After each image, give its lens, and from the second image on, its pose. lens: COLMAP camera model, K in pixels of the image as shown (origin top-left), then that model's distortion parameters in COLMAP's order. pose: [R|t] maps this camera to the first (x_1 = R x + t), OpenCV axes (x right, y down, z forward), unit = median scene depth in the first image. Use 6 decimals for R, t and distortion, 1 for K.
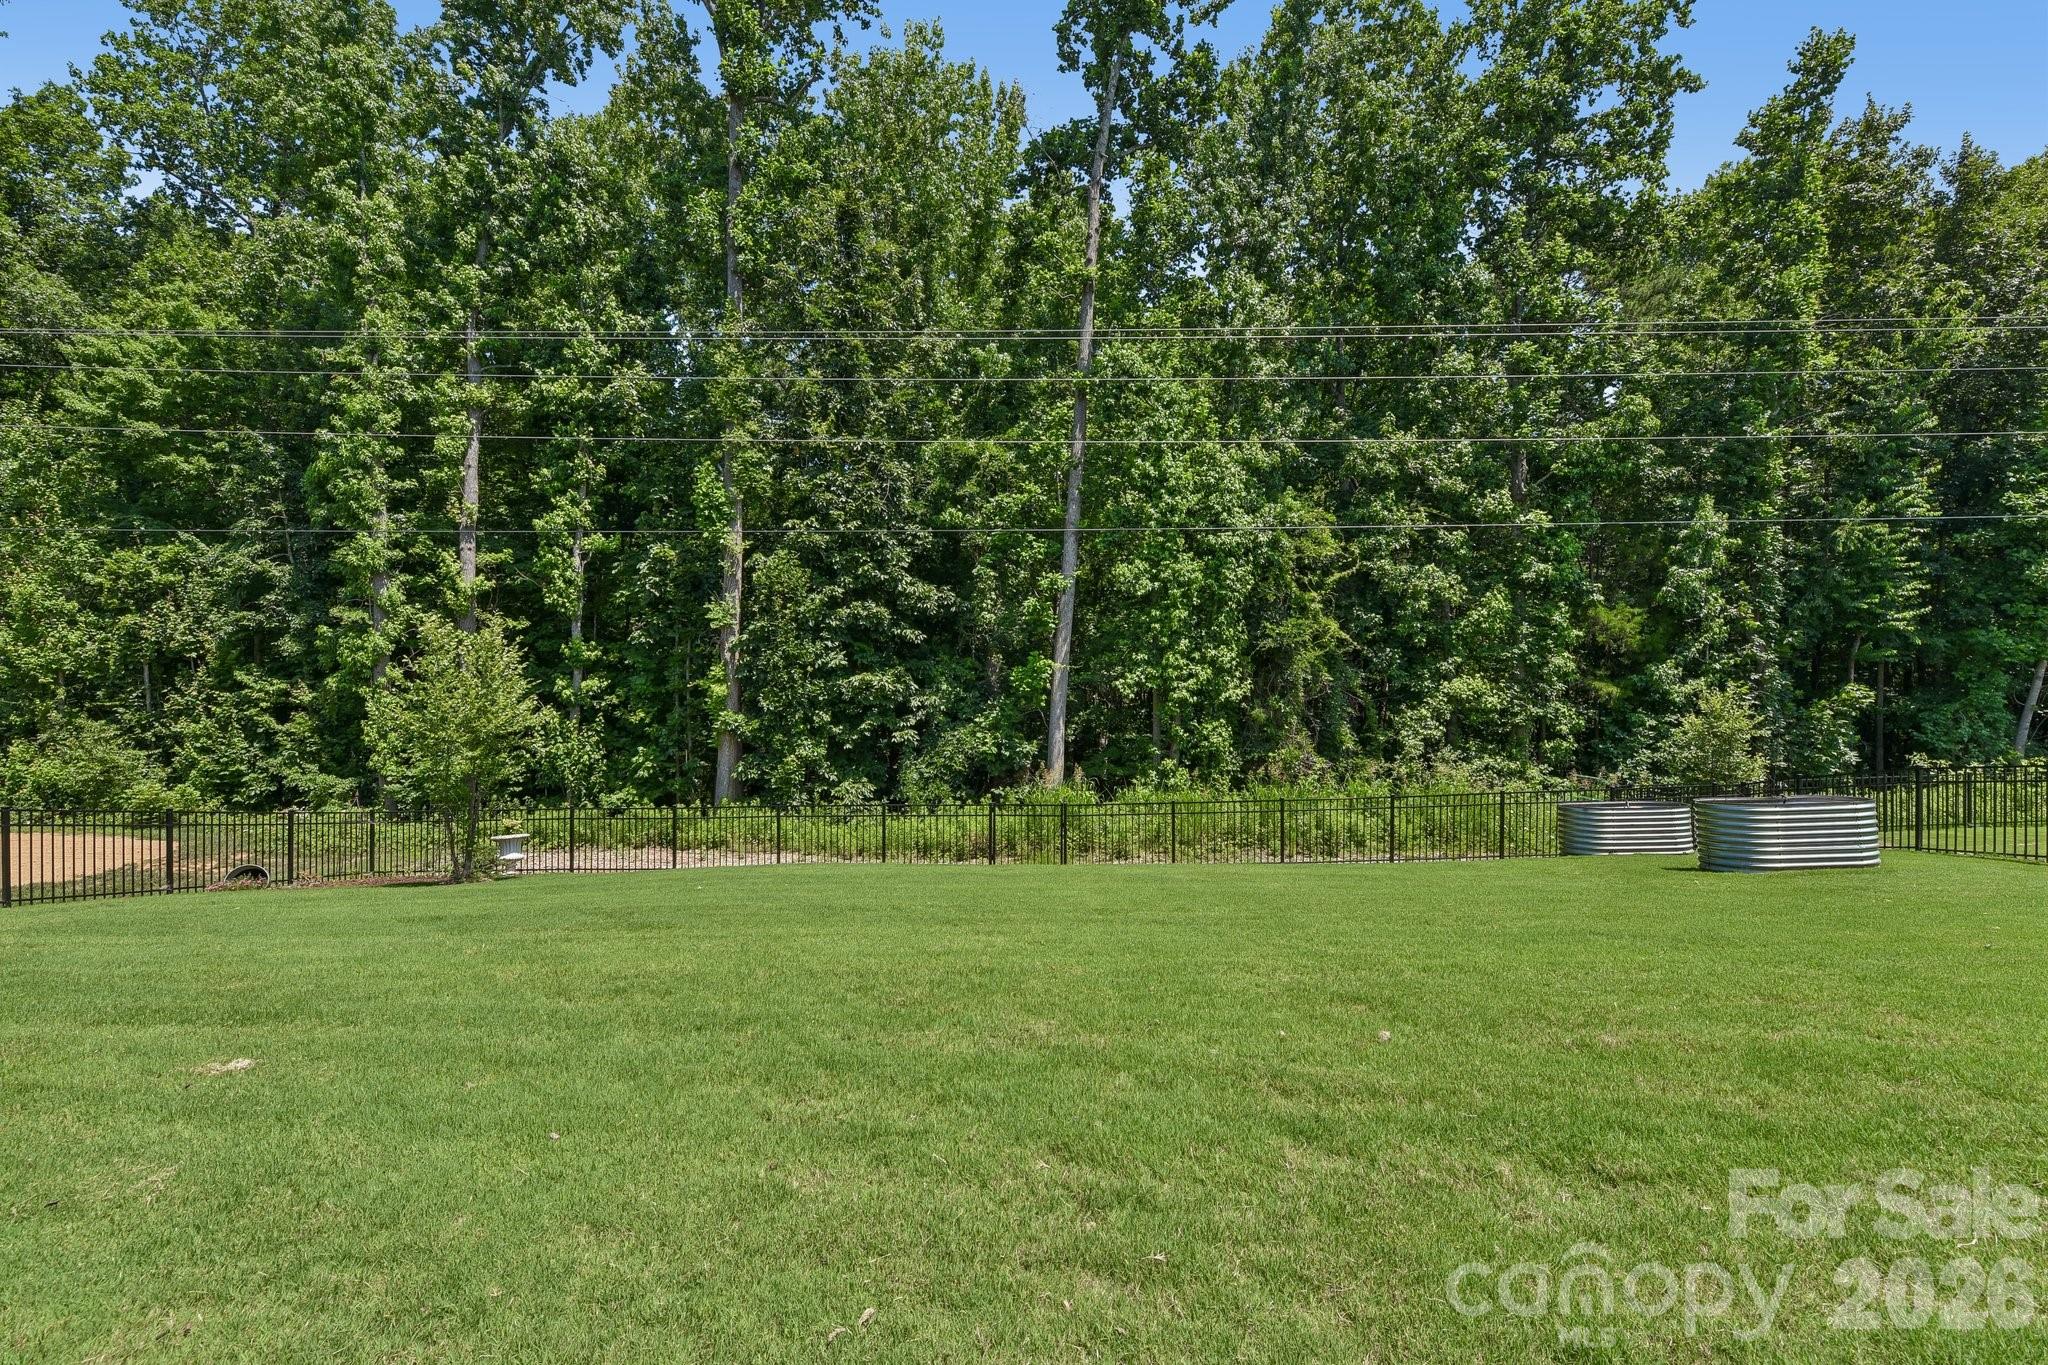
lens RADIAL K [[817.0, 0, 1025.3], [0, 817.0, 680.3], [0, 0, 1]] dist [-0.014907, -0.000183]
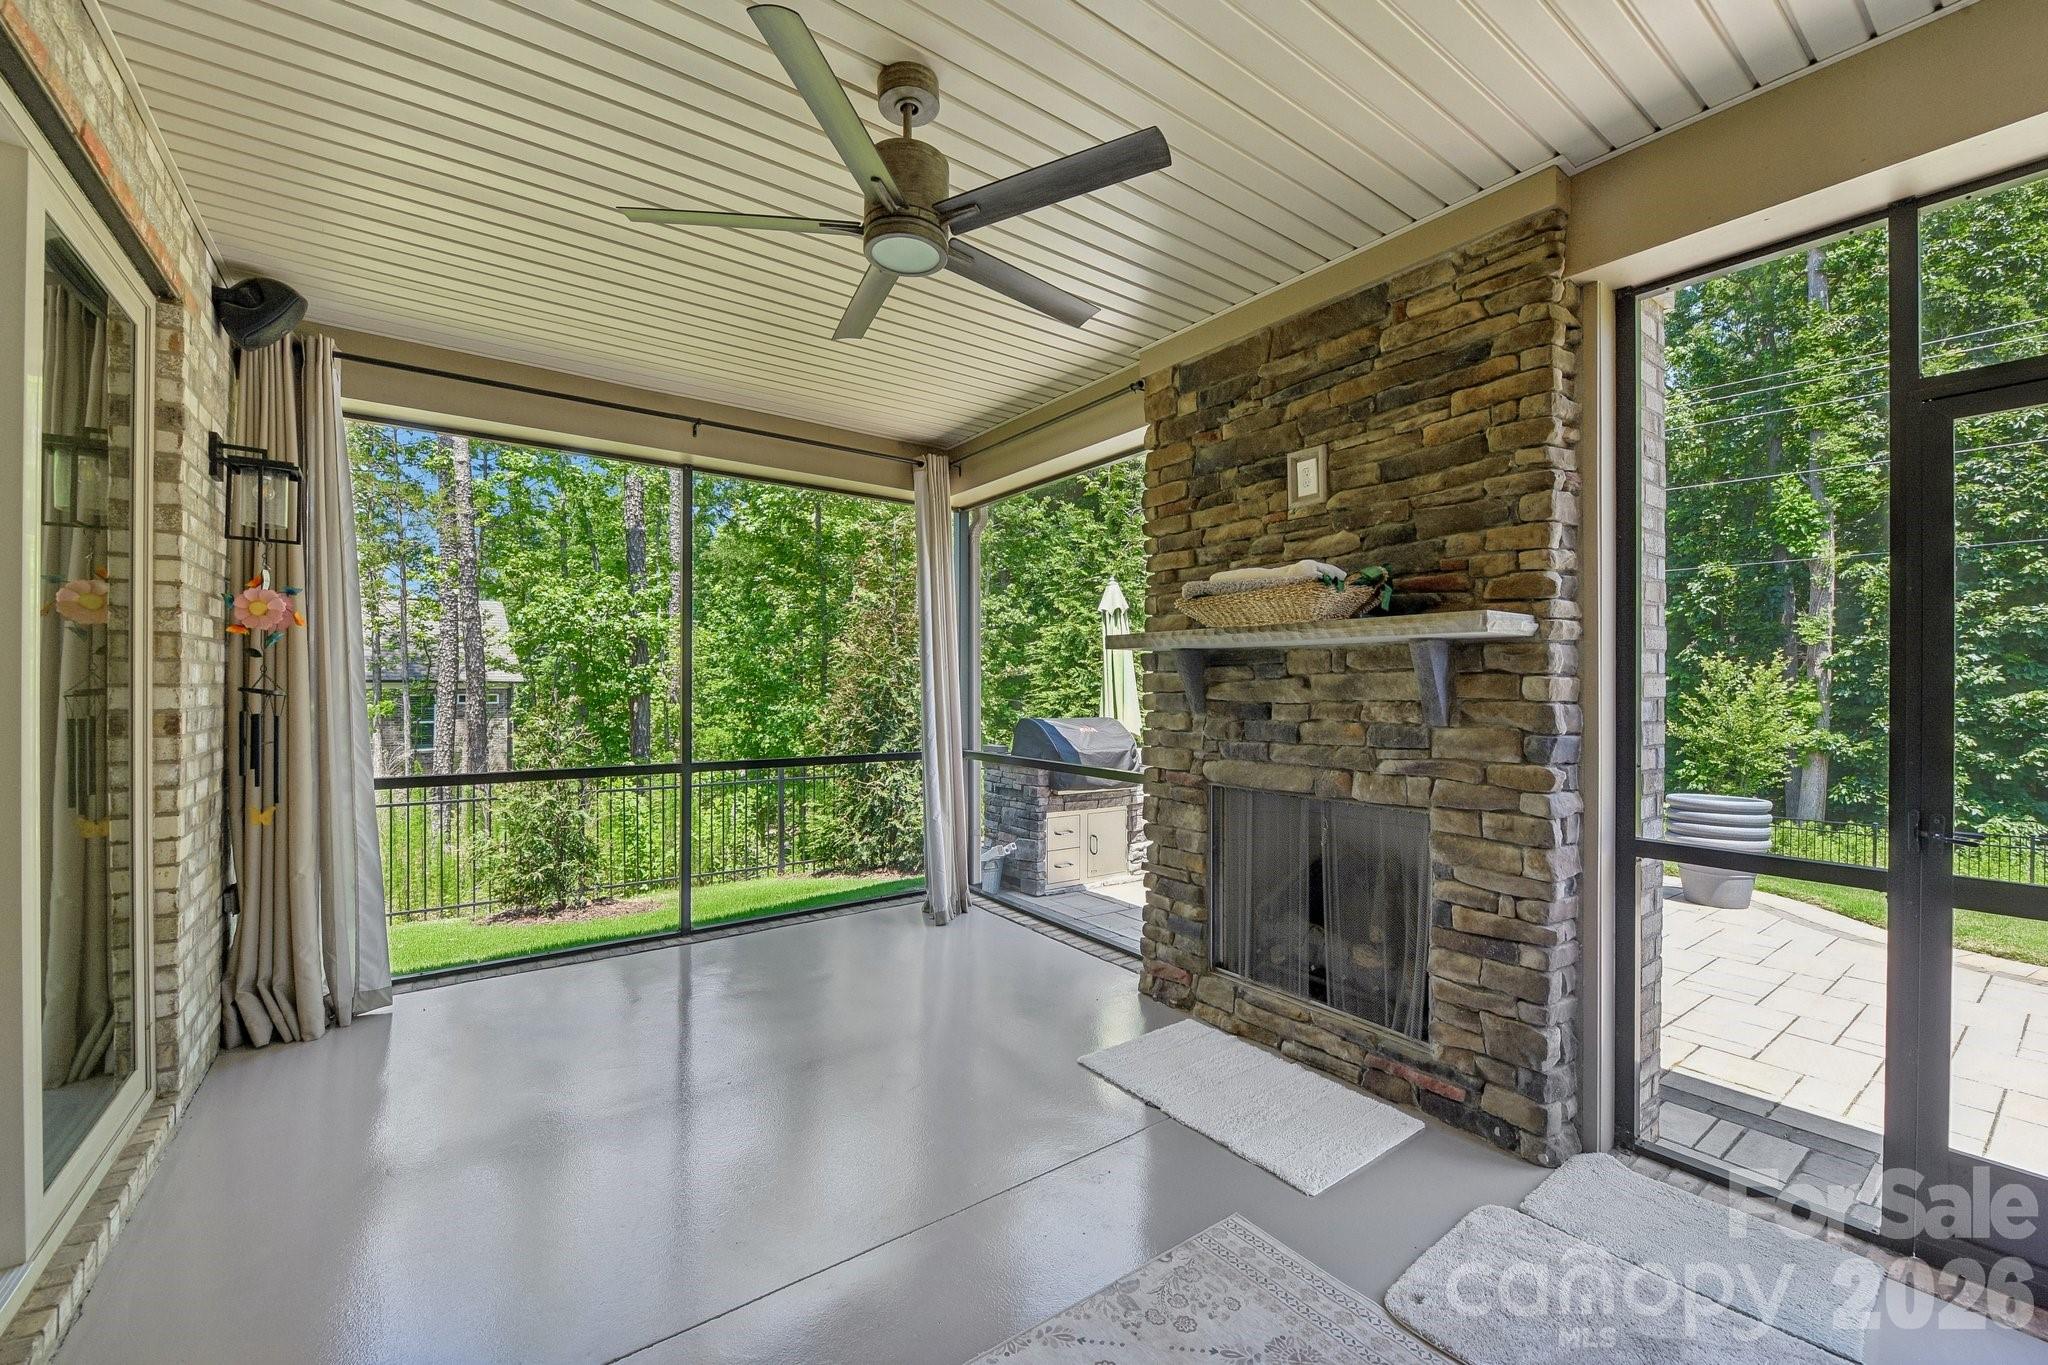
lens RADIAL K [[817.0, 0, 1017.1], [0, 817.0, 686.0], [0, 0, 1]] dist [-0.014907, -0.000183]
pose [[0.612506, 0.002131, -0.790463, -0.192437], [-0.002275, 0.999997, 0.000934, -0.012634], [0.790463, 0.001226, 0.612509, -0.330329]]
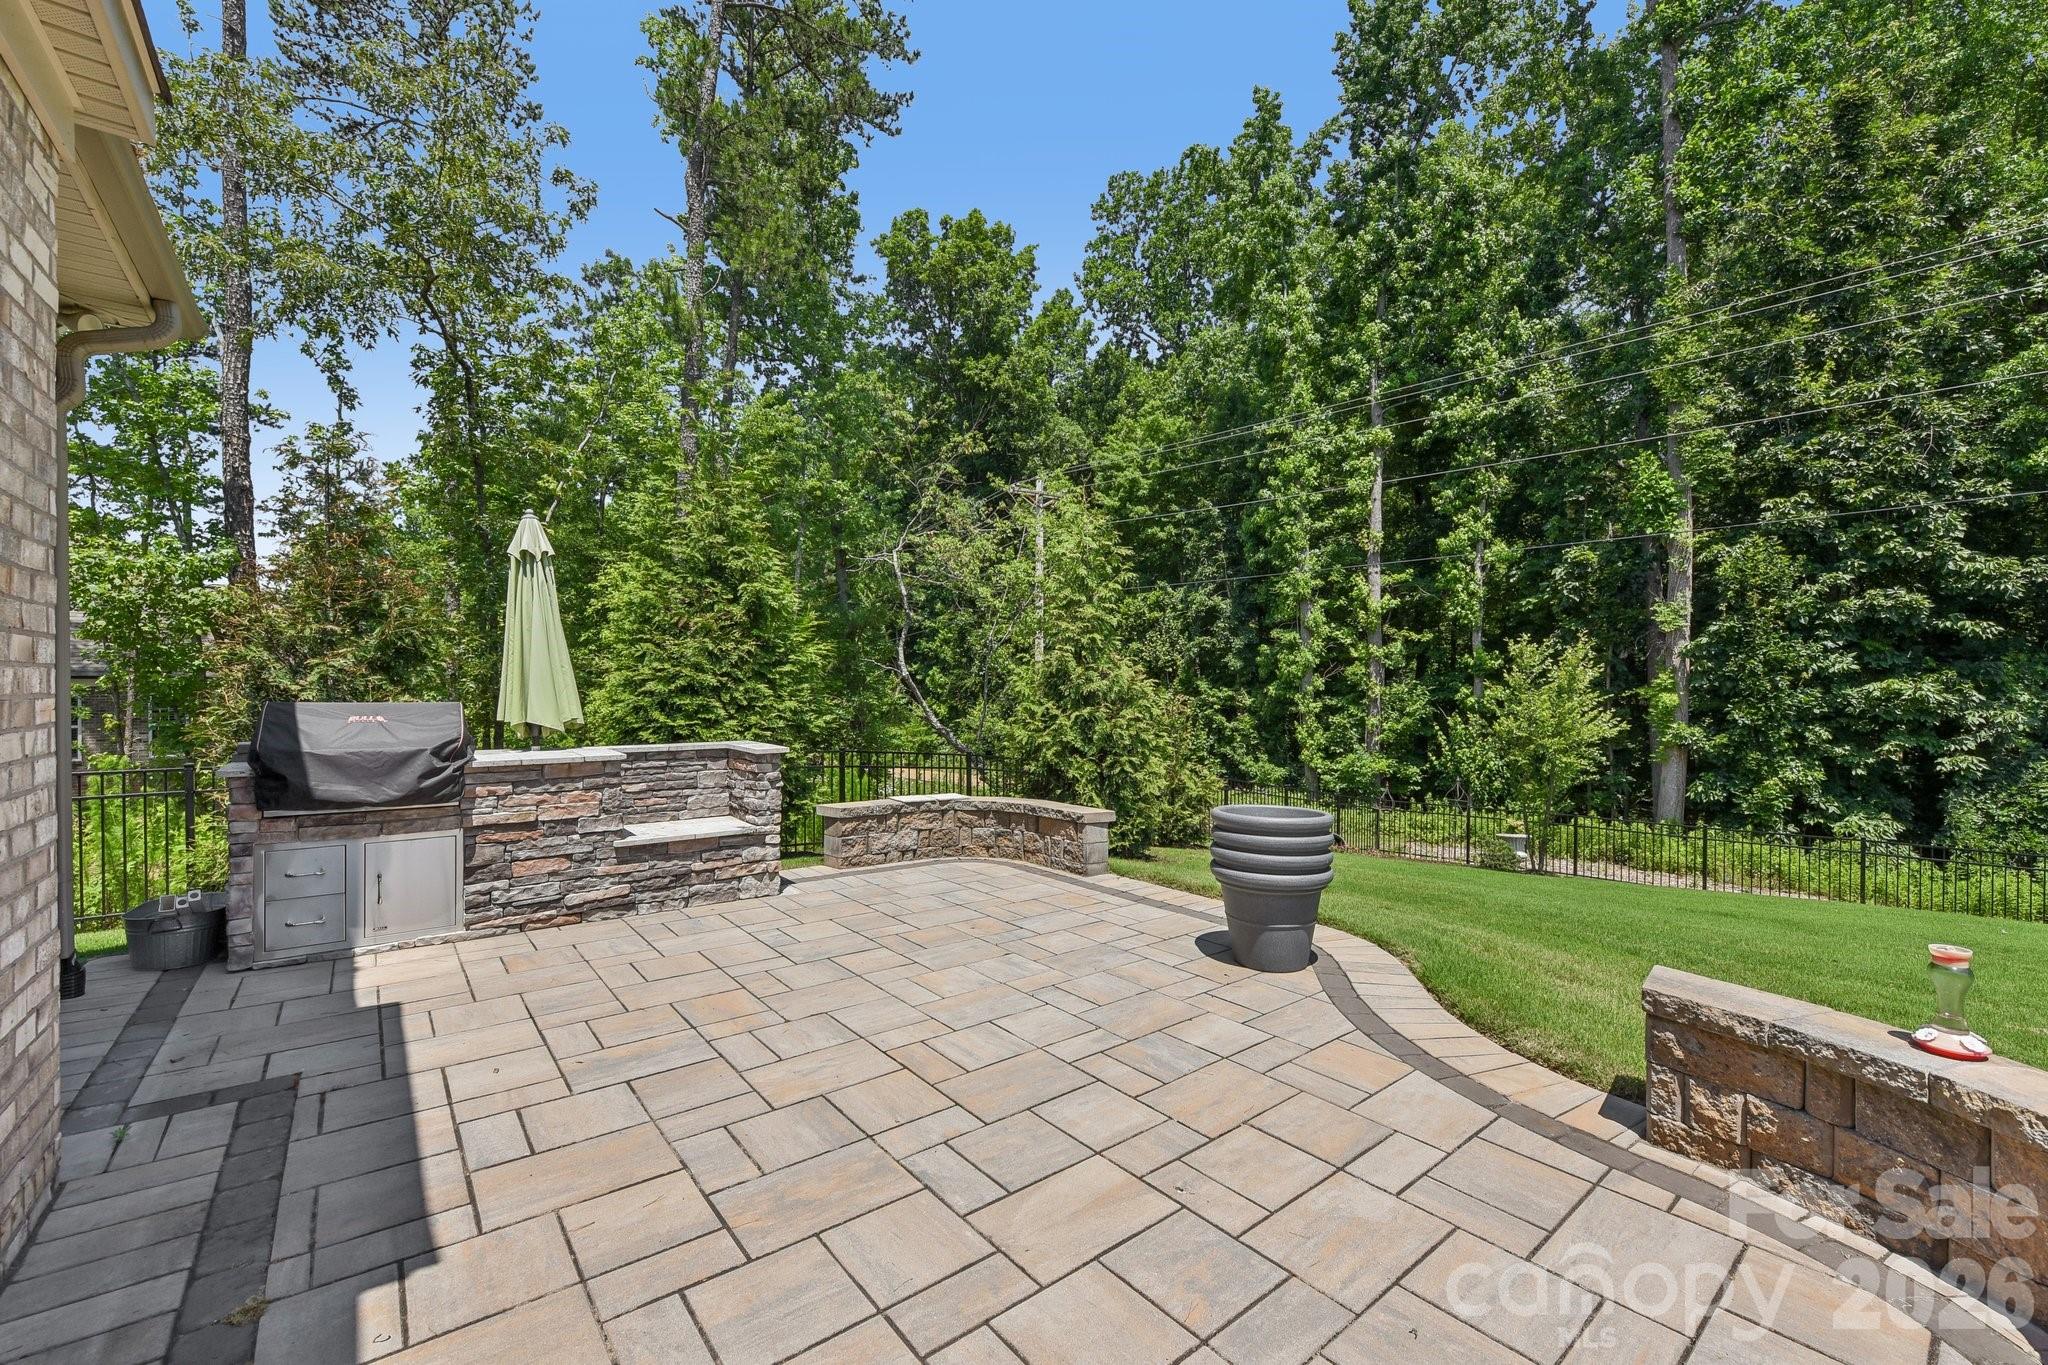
lens RADIAL K [[826.4, 0, 1024.6], [0, 826.4, 686.0], [0, 0, 1]] dist [-0.008097, -0.001889]
pose [[0.660083, -0.001553, -0.751191, -0.157633], [0.002033, 0.999998, -0.000280, -0.004404], [0.751190, -0.001342, 0.660085, -0.142172]]
